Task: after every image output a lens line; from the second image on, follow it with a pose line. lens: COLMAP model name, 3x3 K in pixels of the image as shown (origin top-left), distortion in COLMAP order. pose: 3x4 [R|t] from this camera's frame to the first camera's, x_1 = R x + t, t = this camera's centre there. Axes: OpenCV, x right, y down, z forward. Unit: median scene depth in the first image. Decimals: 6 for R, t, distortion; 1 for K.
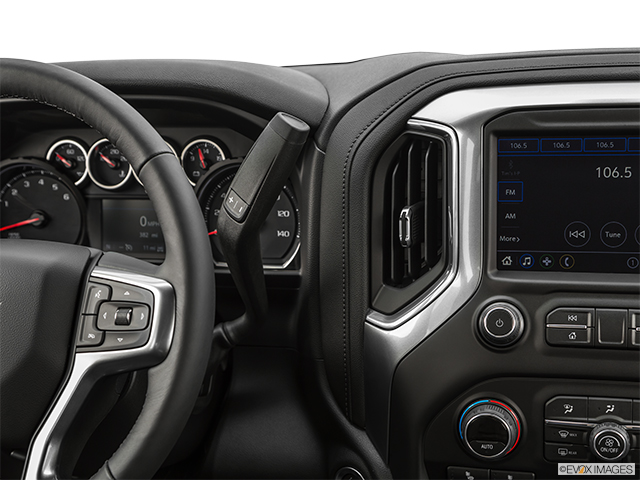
lens RADIAL K [[1059.9, 0, 323.7], [0, 1059.9, 235.0], [0, 0, 1]] dist [0.021358, 0.000000]
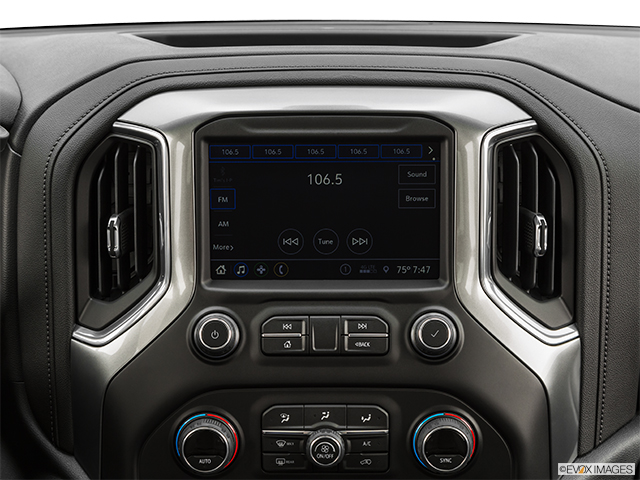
lens RADIAL K [[1637.2, 0, 324.5], [0, 1637.2, 240.2], [0, 0, 1]] dist [0.061458, 0.000000]
pose [[0.971723, -0.026086, 0.234678, -0.086768], [0.019661, 0.999366, 0.029673, -0.046031], [-0.235303, -0.024220, 0.971620, -0.480998]]
